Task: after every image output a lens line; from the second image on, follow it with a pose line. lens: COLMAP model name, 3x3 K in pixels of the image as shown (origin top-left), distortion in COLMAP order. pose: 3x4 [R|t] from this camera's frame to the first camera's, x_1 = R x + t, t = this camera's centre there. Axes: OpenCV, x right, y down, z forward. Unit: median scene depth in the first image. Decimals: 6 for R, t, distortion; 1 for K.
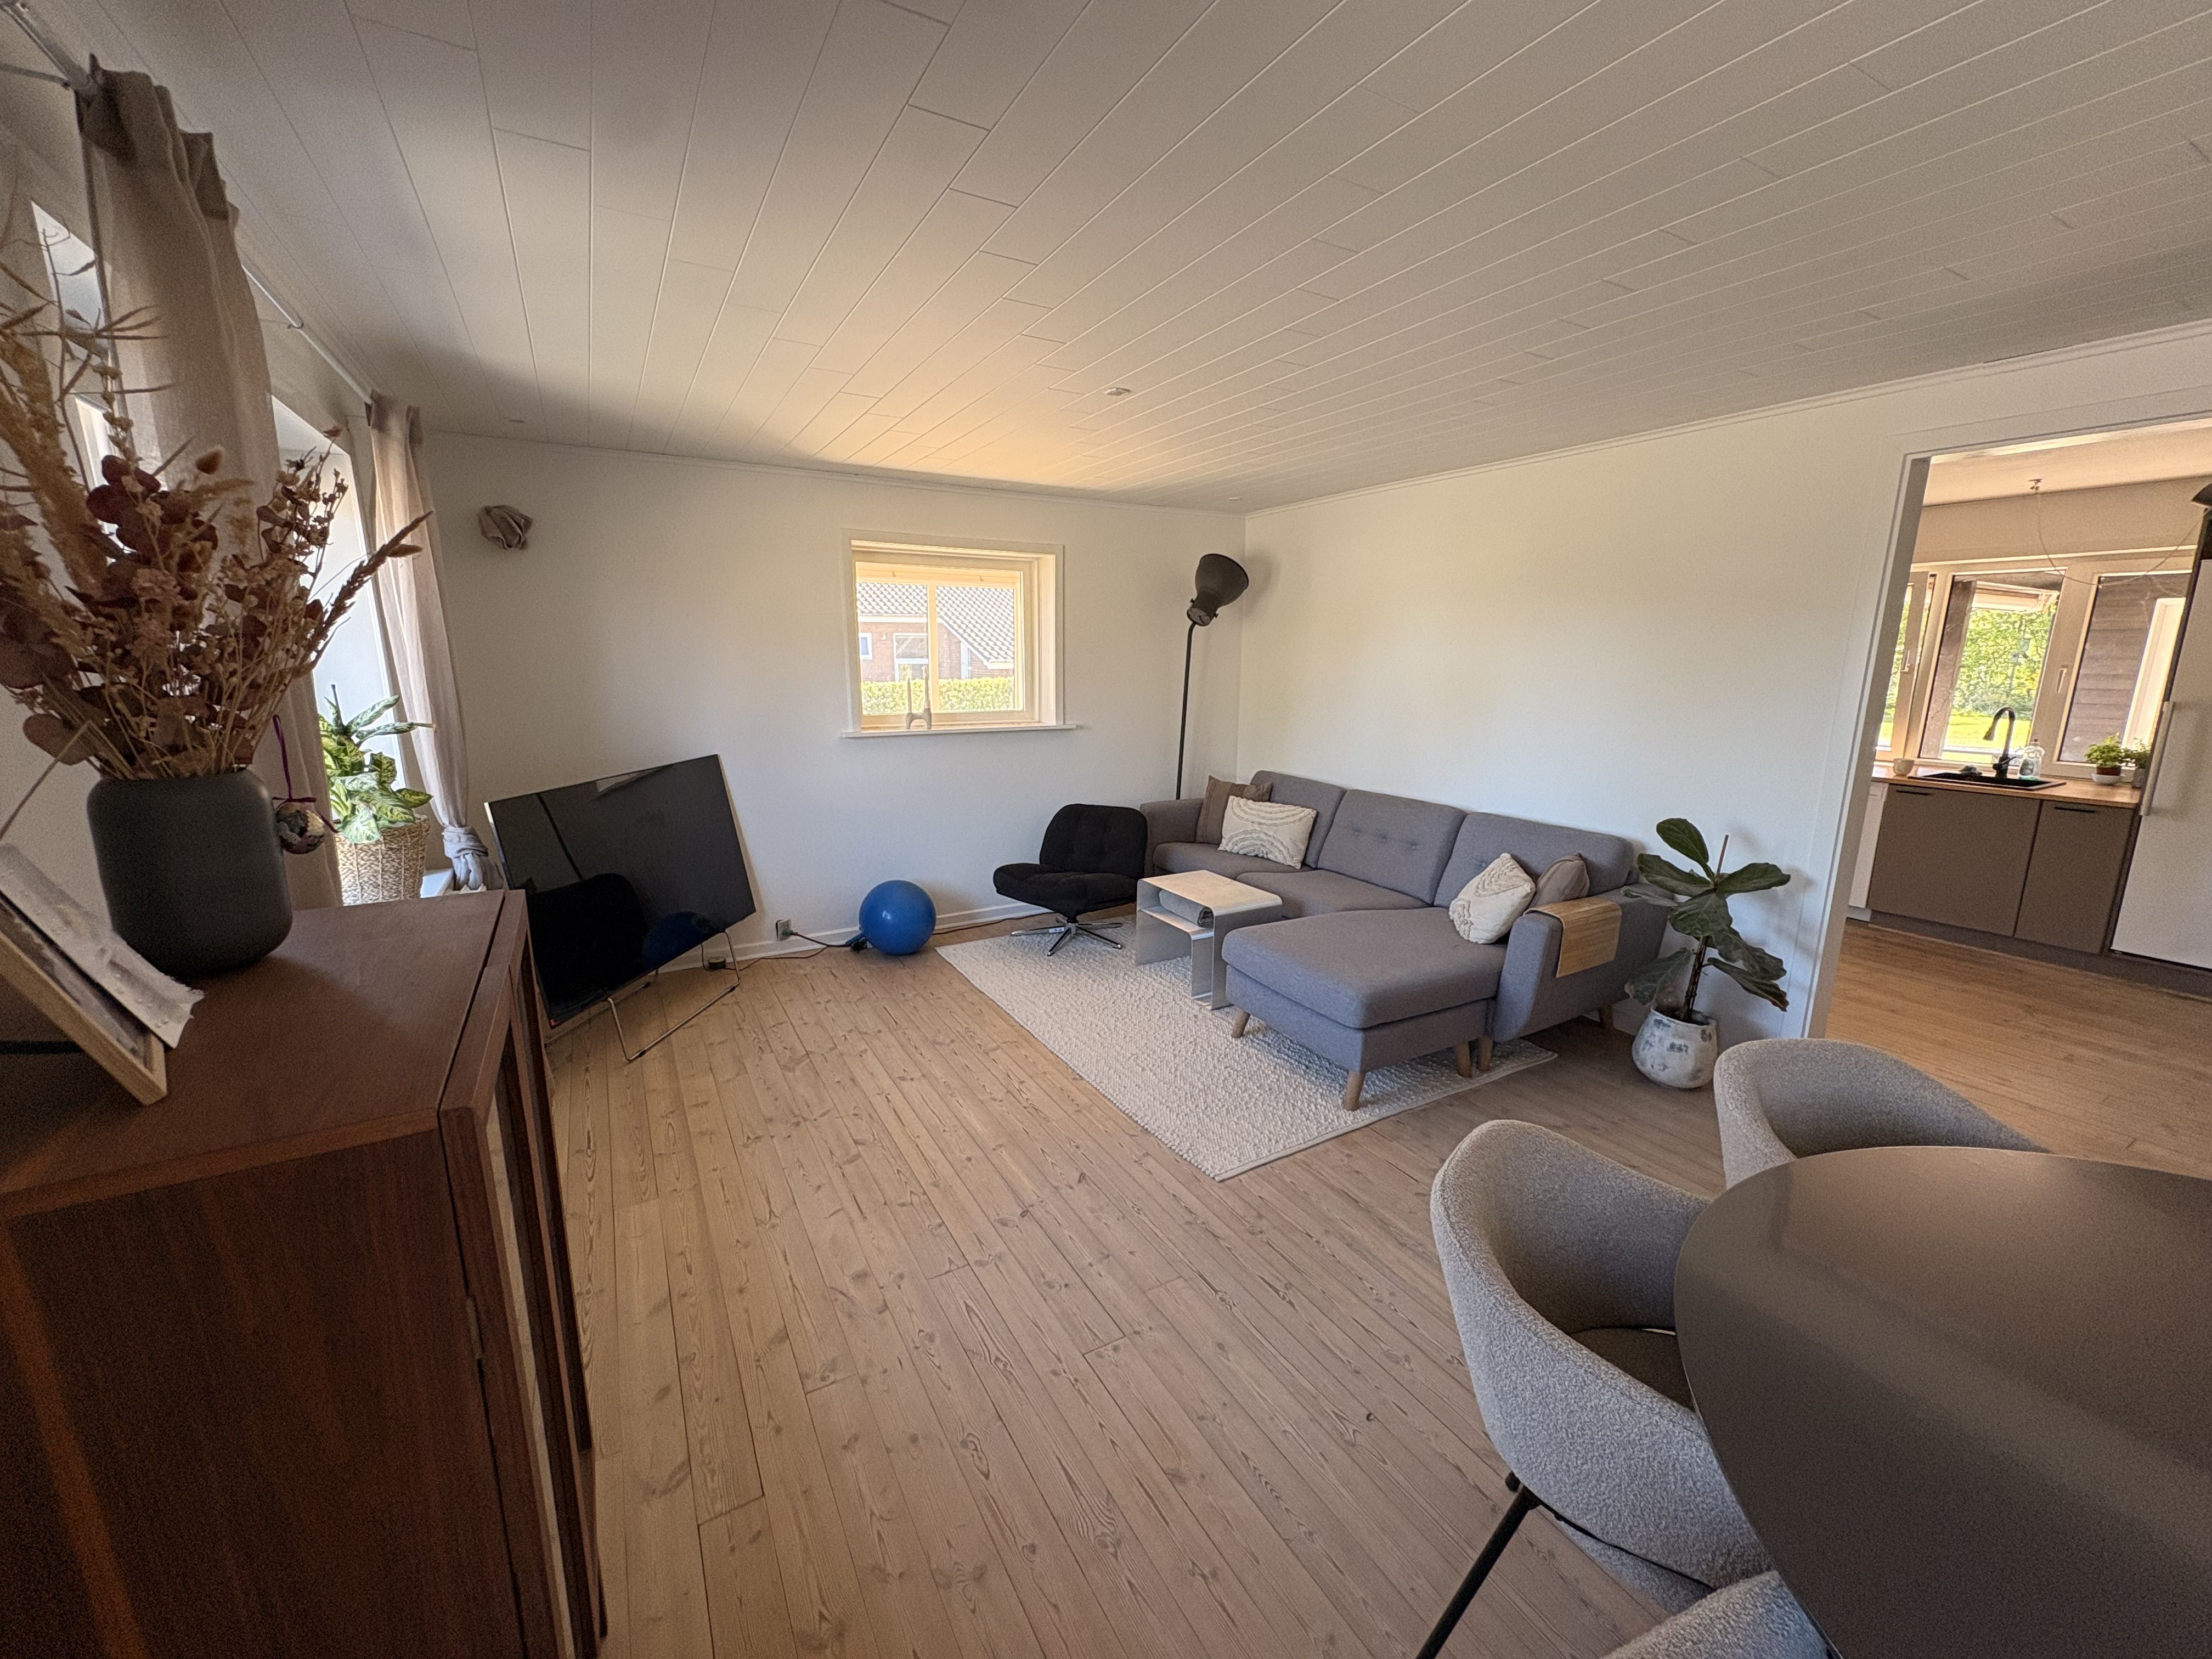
lens RADIAL K [[886.7, 0, 1107.1], [0, 886.7, 829.8], [0, 0, 1]] dist [-0.000561, -0.000029]
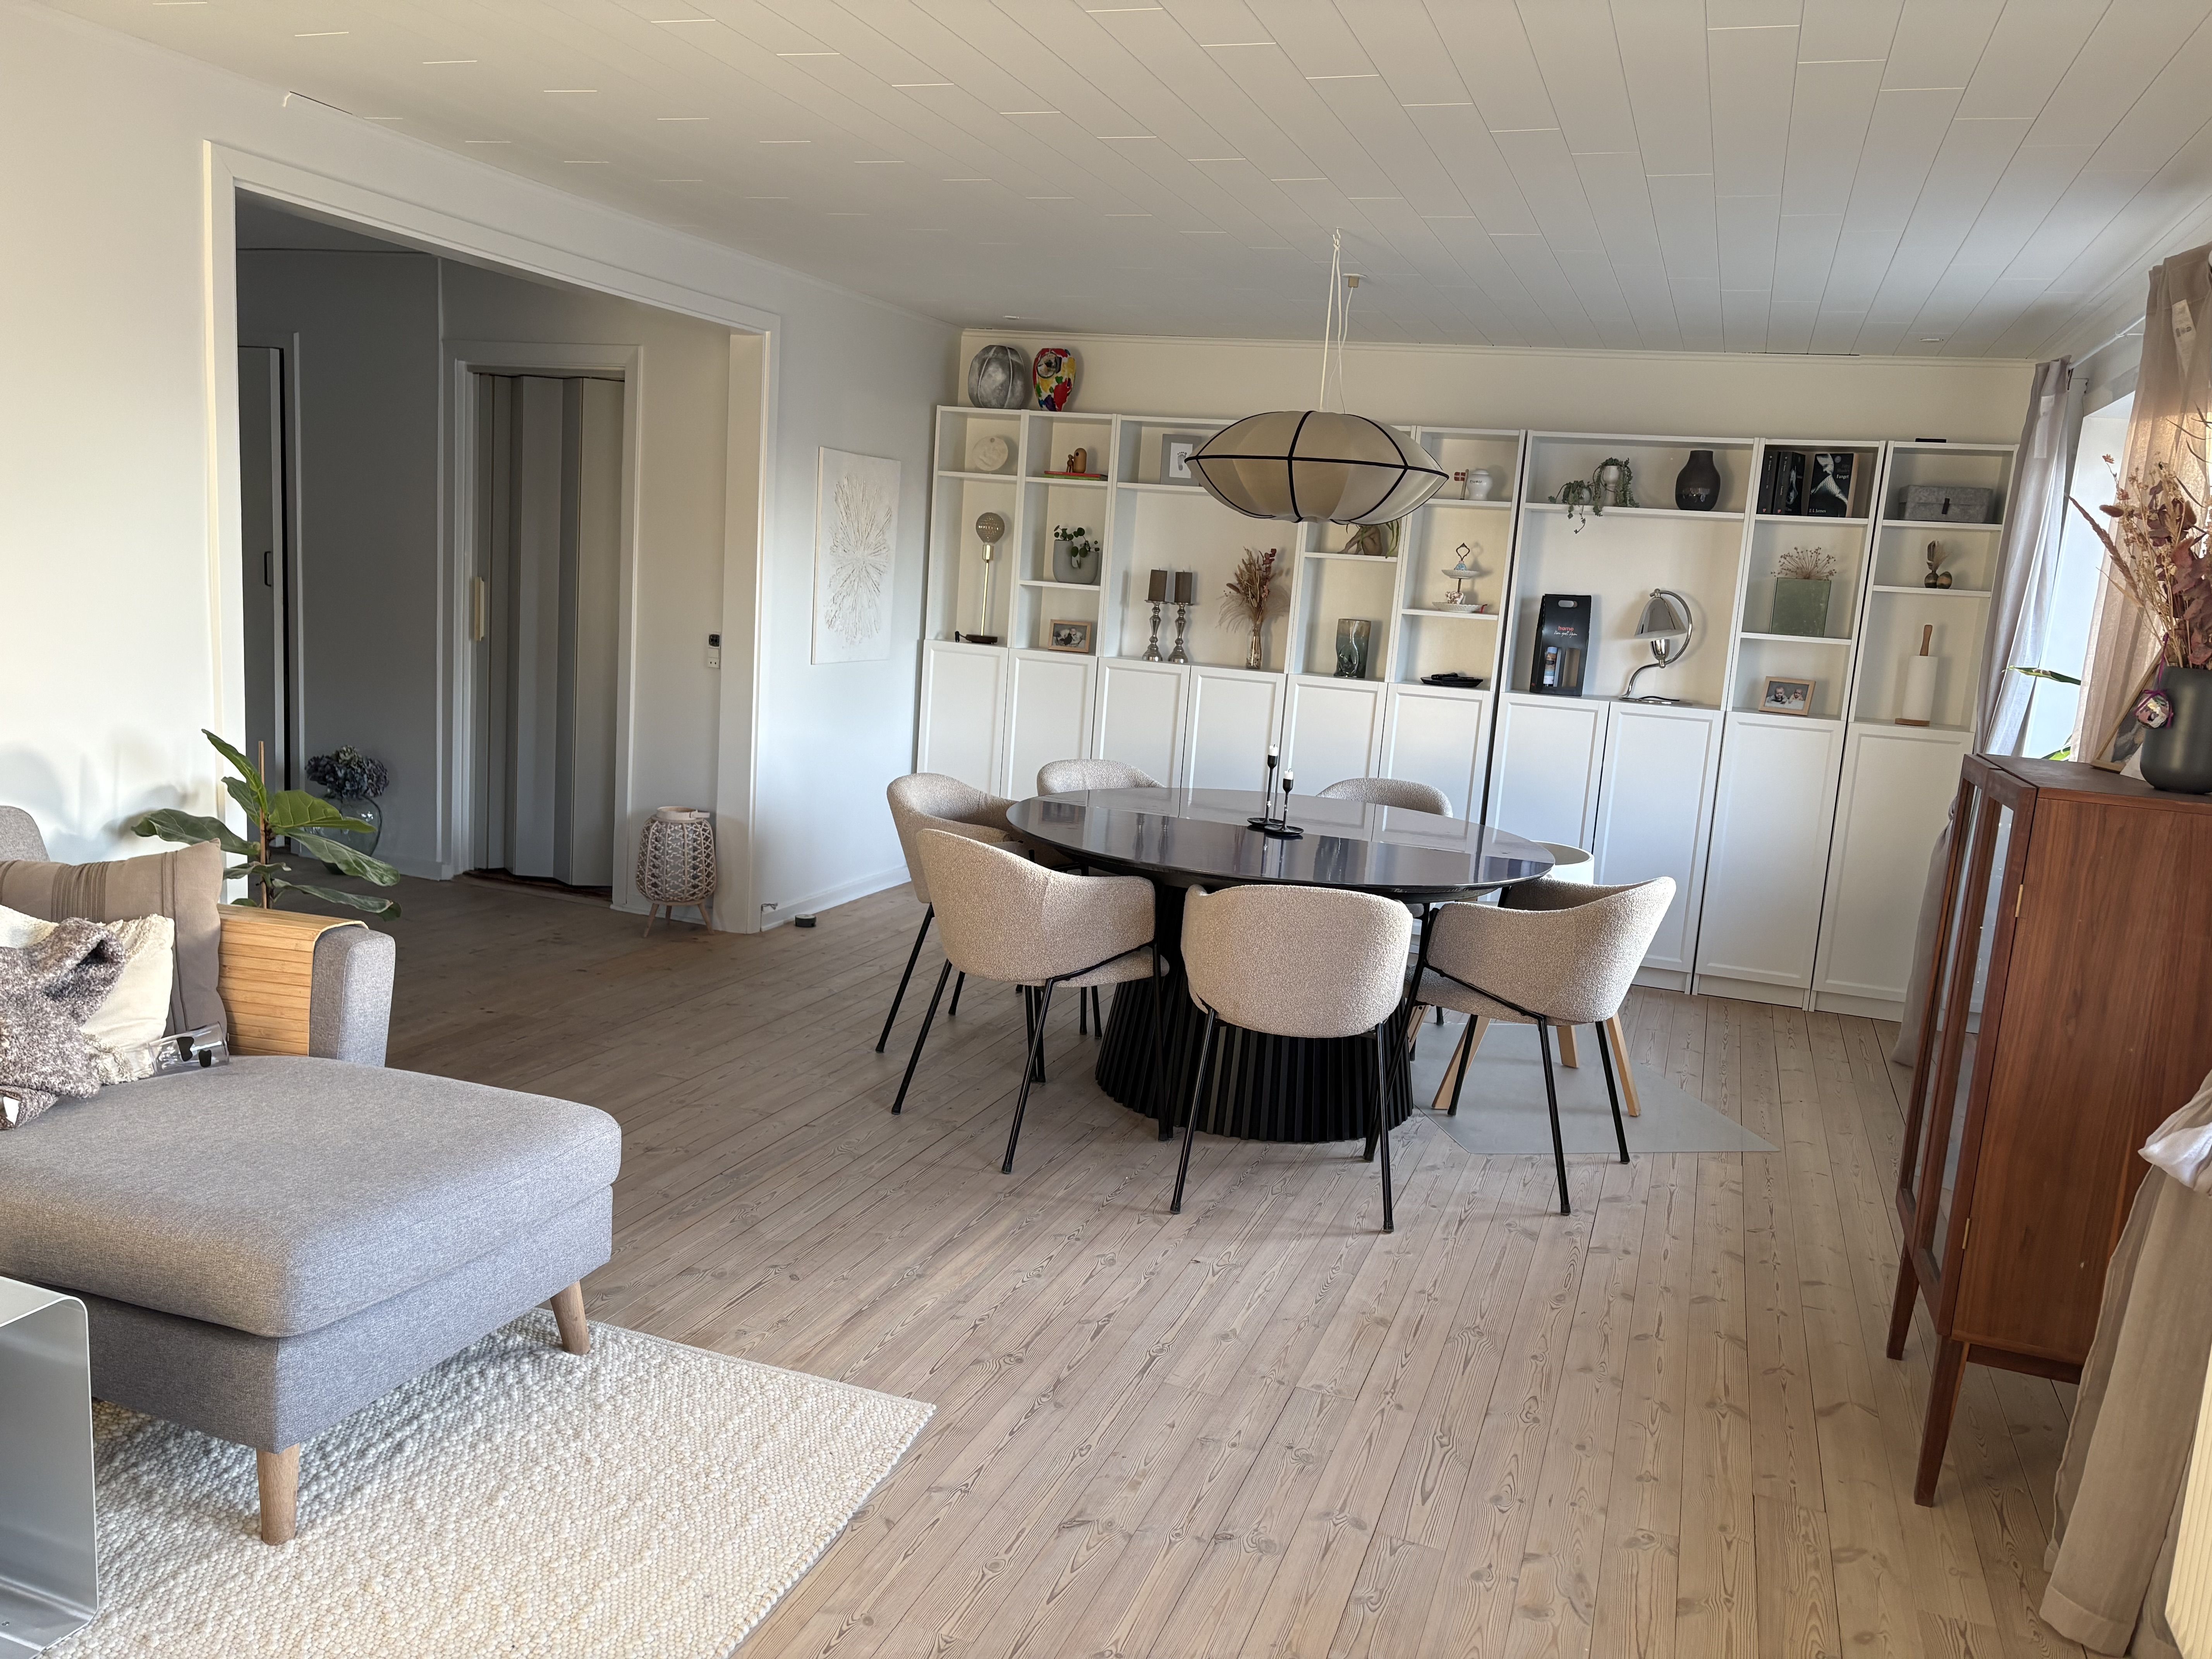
lens RADIAL K [[1683.3, 0, 1106.4], [0, 1683.3, 830.9], [0, 0, 1]] dist [0.004668, 0.000886]
pose [[-0.645362, -0.174645, 0.743645, -0.825247], [0.081674, 0.952157, 0.294493, -0.329359], [-0.759498, 0.250791, -0.600222, 1.738848]]
